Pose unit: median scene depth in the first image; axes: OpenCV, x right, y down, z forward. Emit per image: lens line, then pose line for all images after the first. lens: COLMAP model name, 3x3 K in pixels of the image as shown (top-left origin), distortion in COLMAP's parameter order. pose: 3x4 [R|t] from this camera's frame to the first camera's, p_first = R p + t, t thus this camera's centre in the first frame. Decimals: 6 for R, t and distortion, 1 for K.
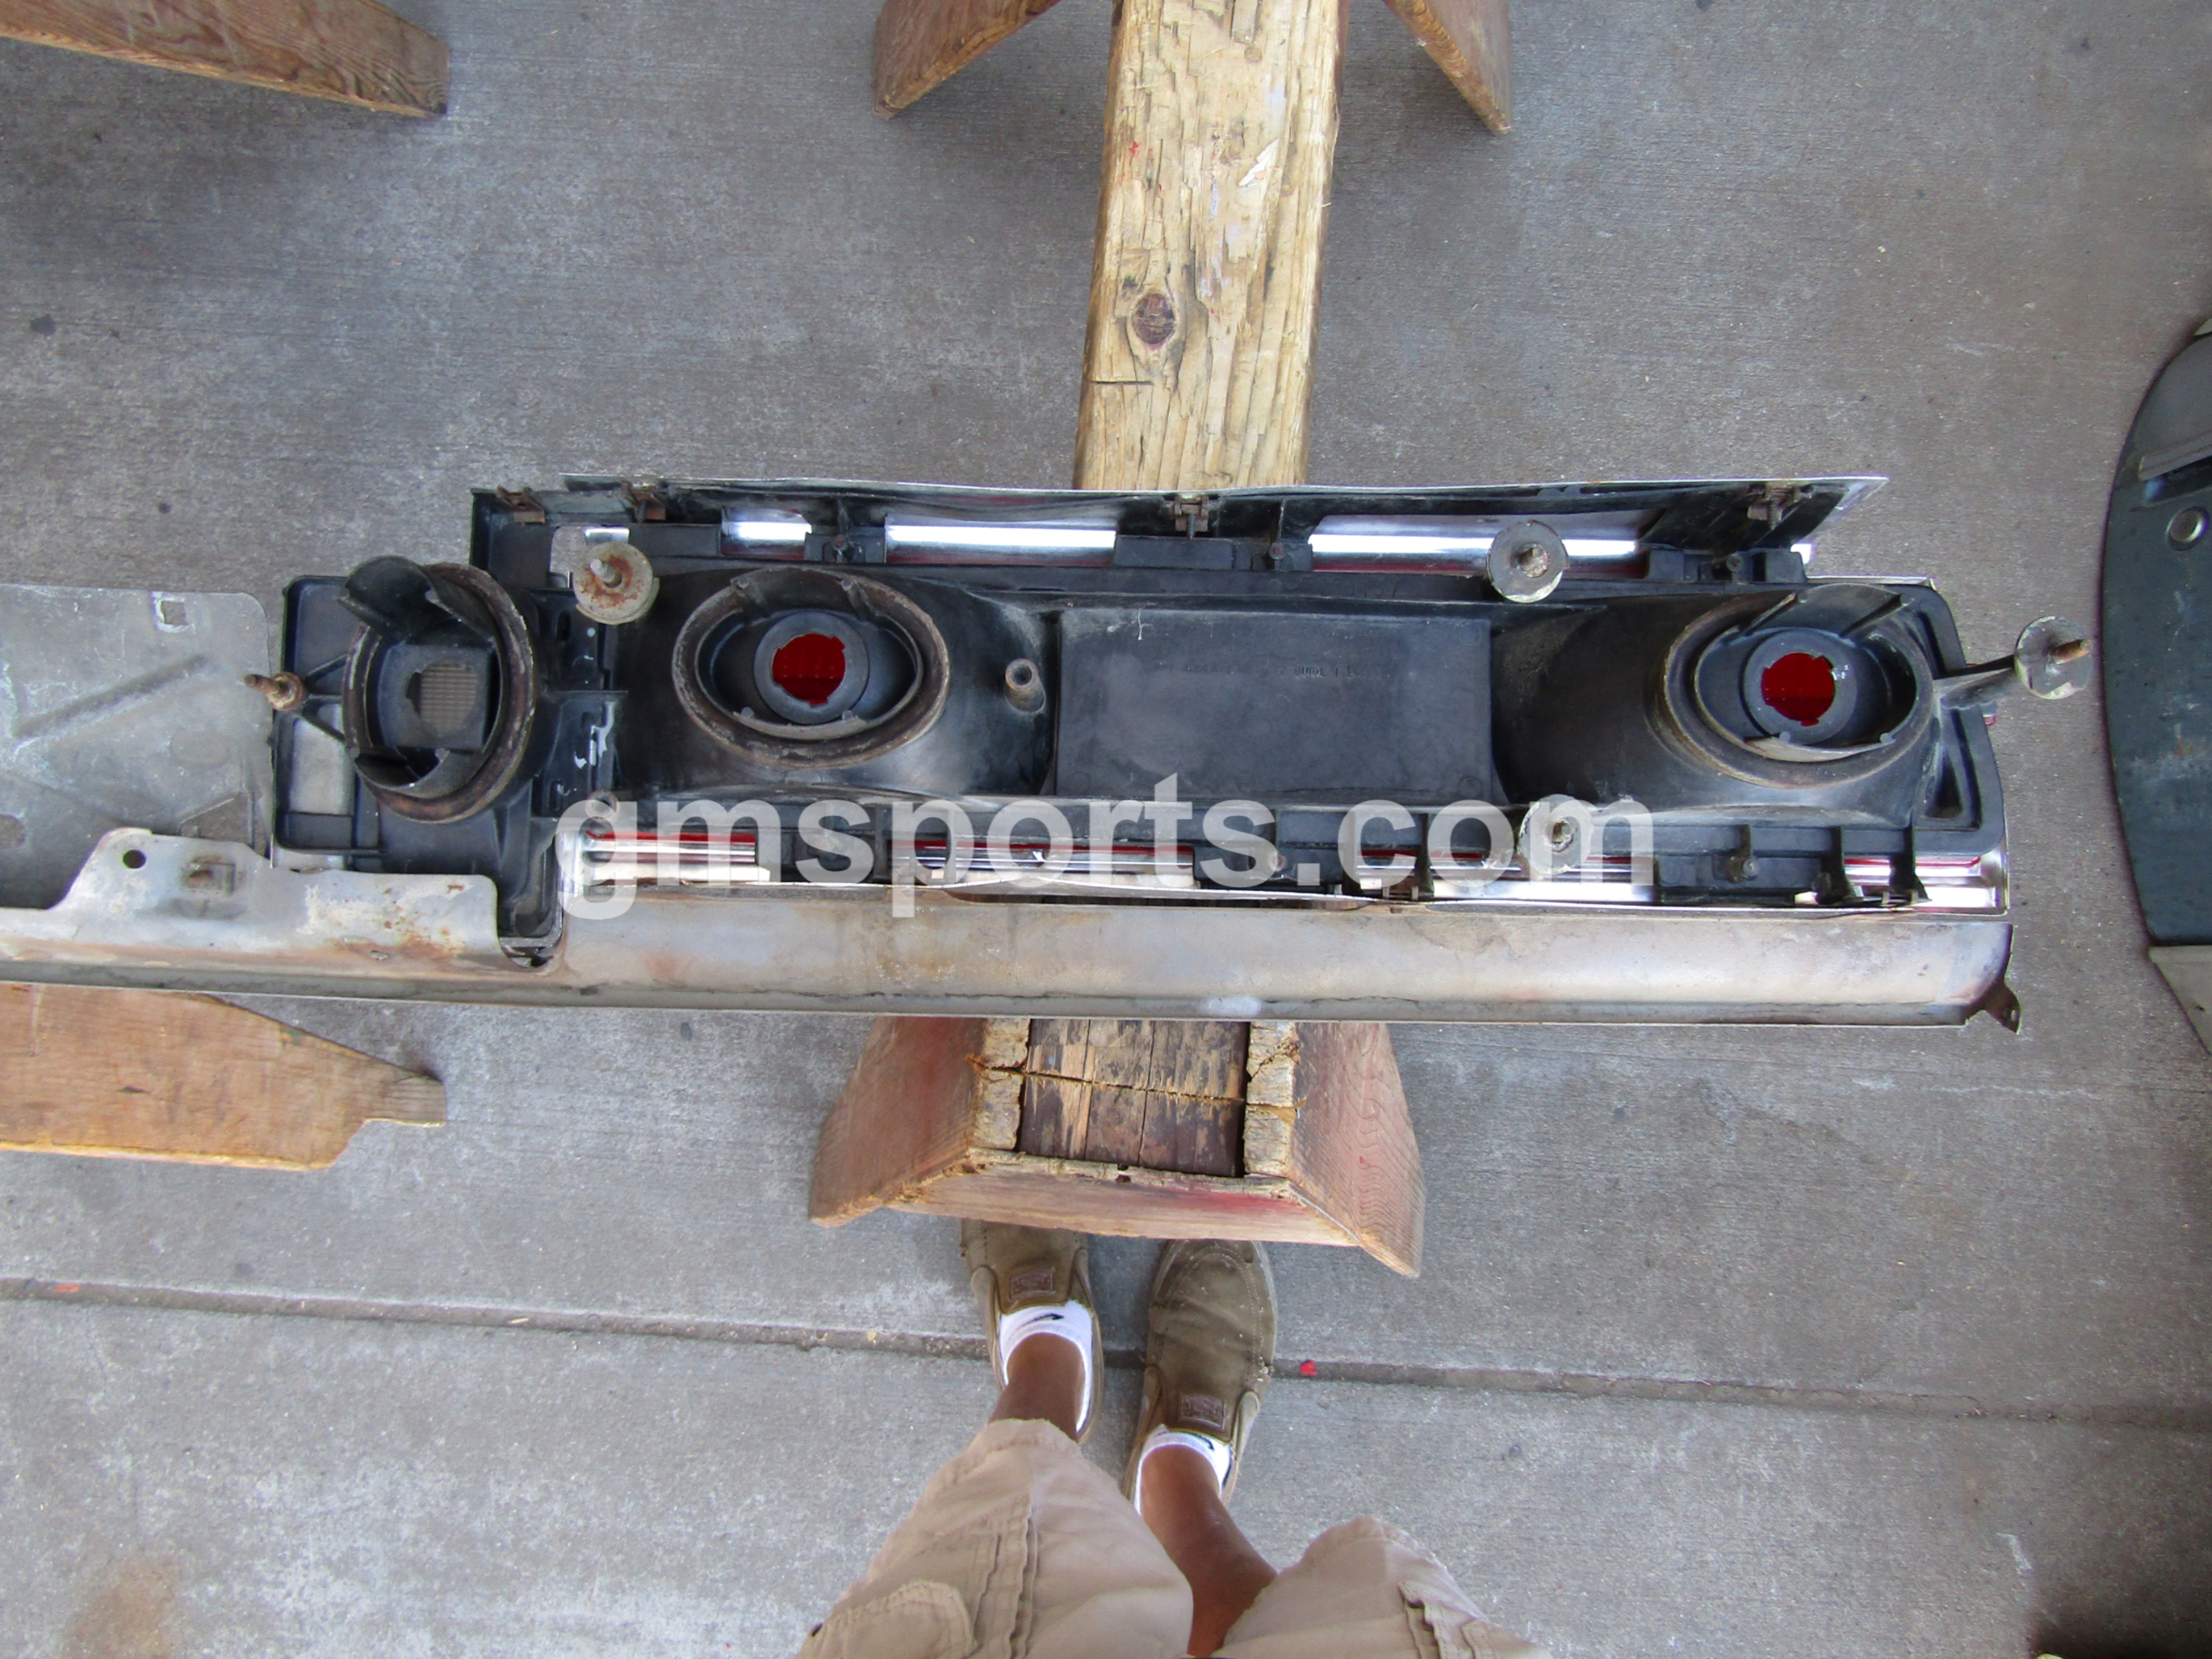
lens RADIAL K [[1575.4, 0, 1109.7], [0, 1575.4, 836.2], [0, 0, 1]] dist [-0.003217, -0.004940]
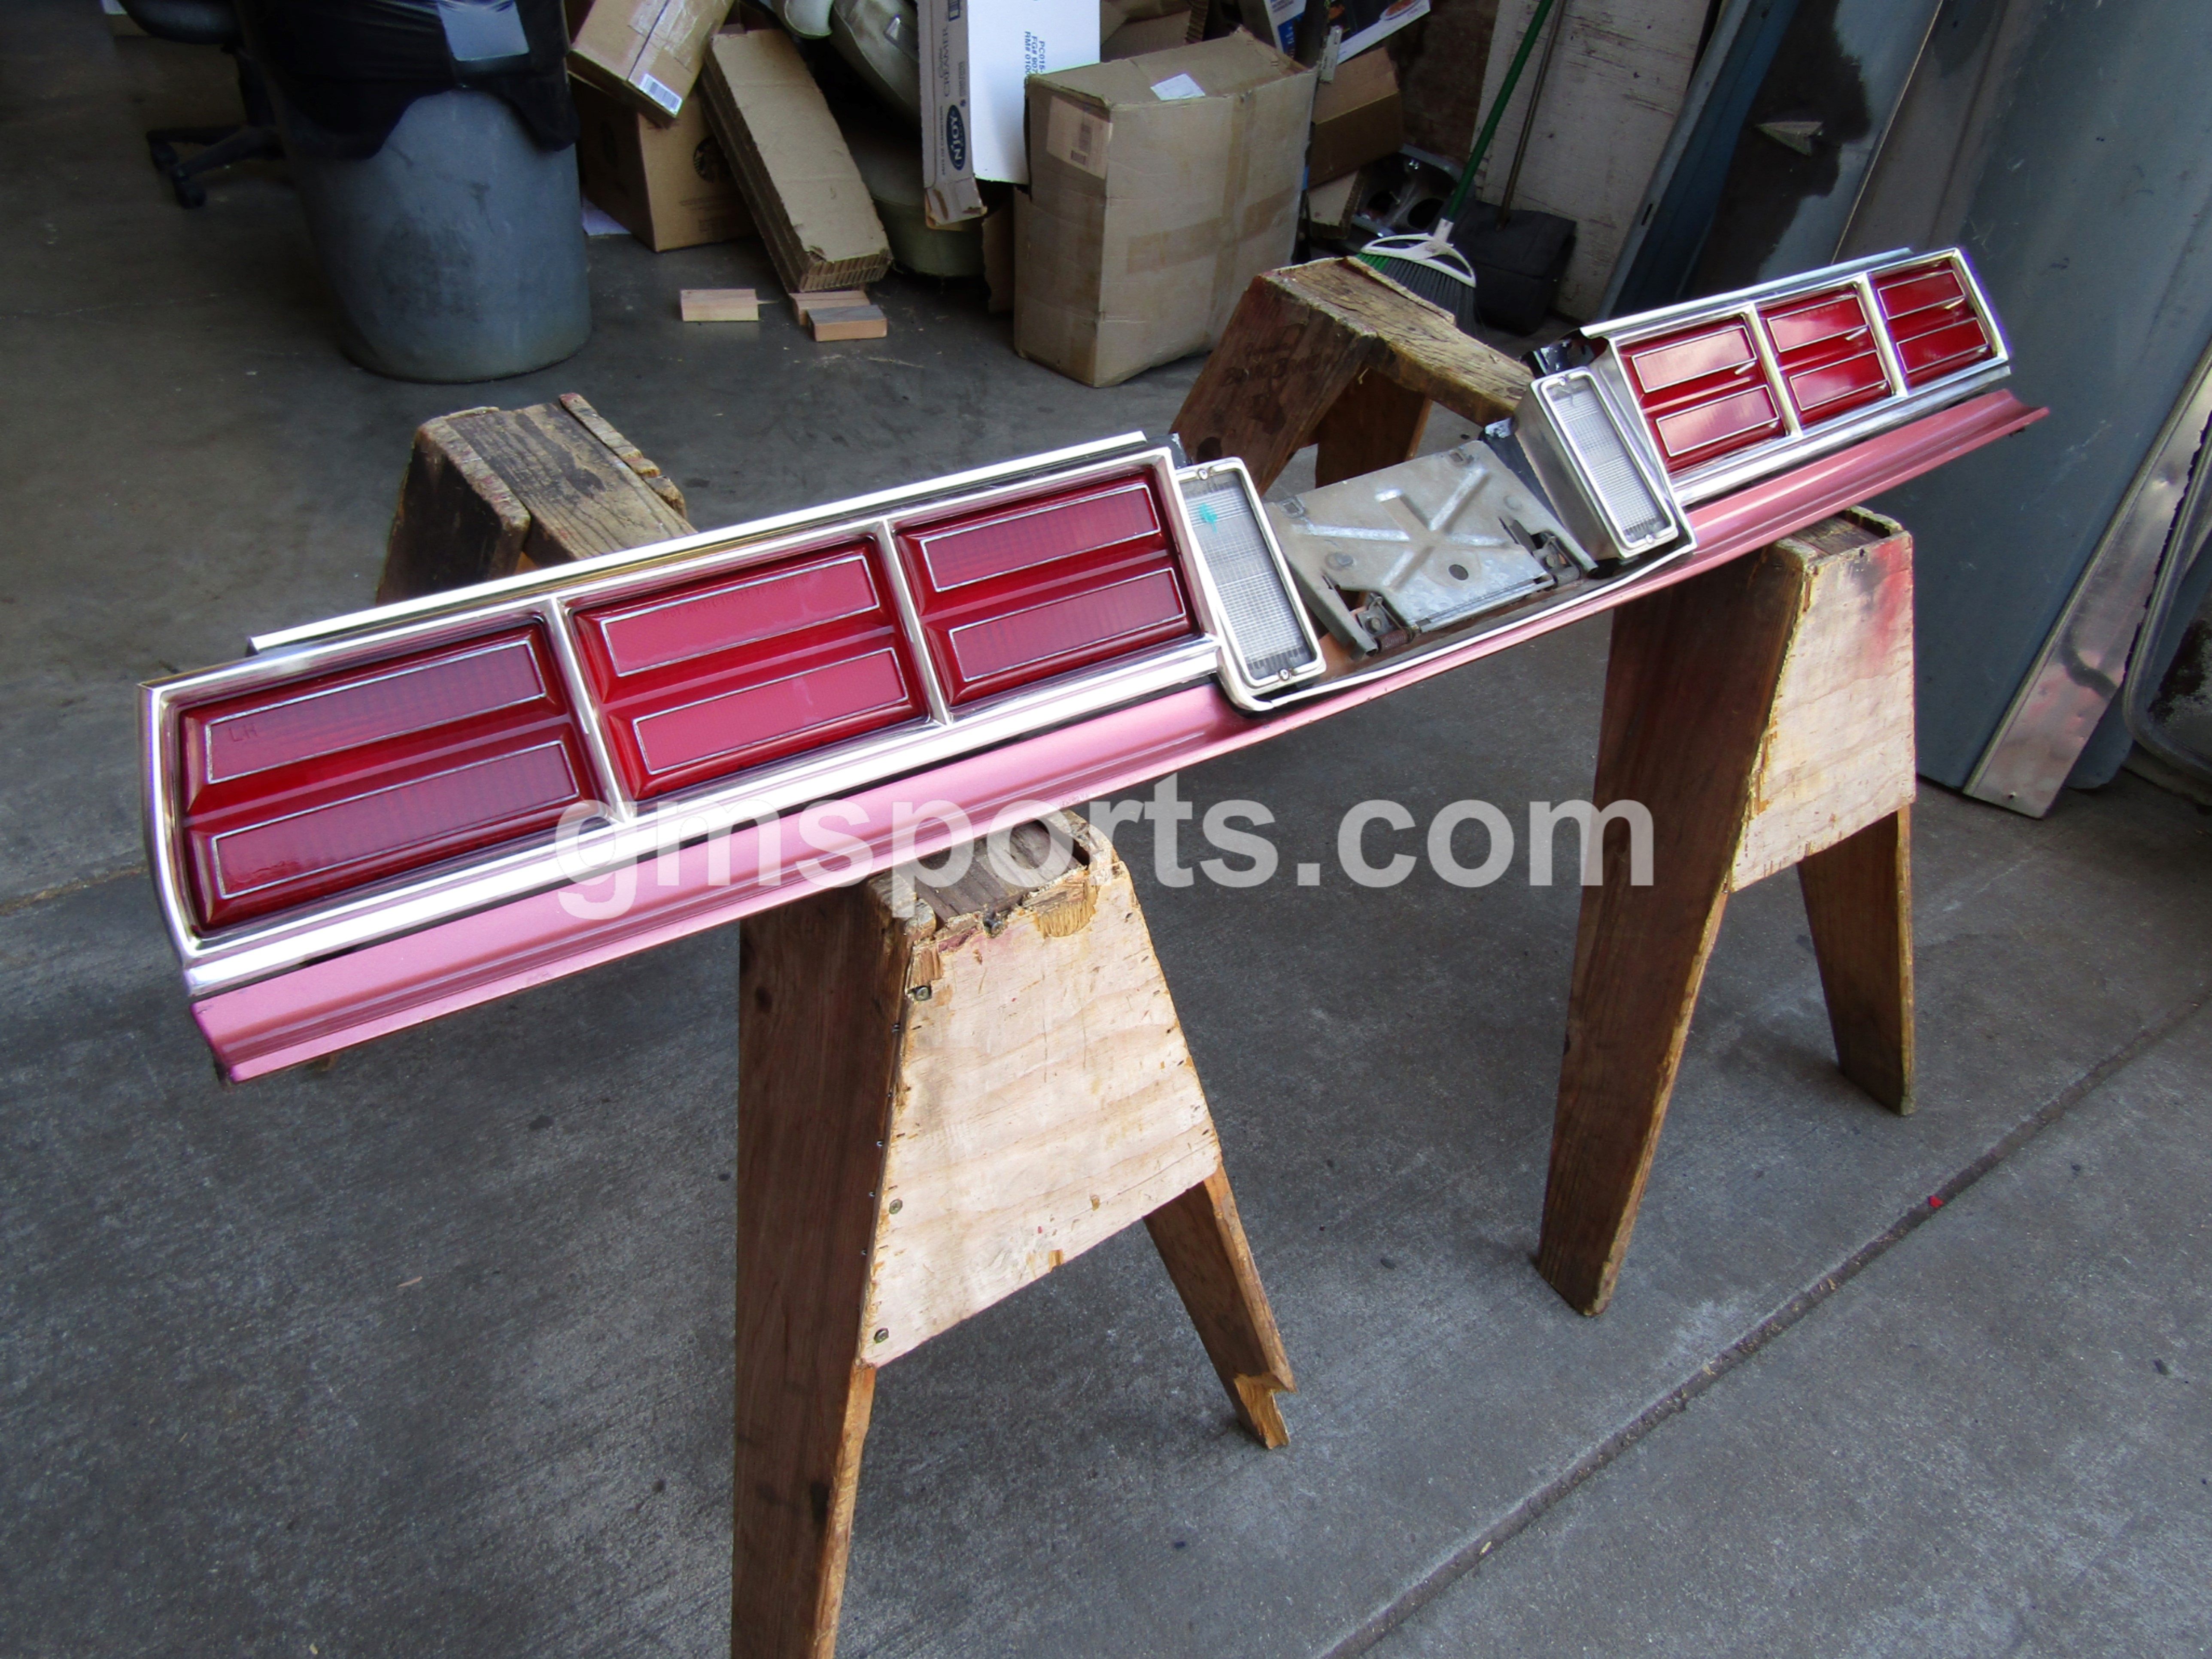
lens RADIAL K [[1575.4, 0, 1121.4], [0, 1575.4, 832.0], [0, 0, 1]] dist [-0.003217, -0.004940]
pose [[0.777533, -0.331140, 0.534592, -0.924705], [0.618063, 0.559147, -0.552588, 0.459703], [-0.115931, 0.760067, 0.639420, 0.067666]]
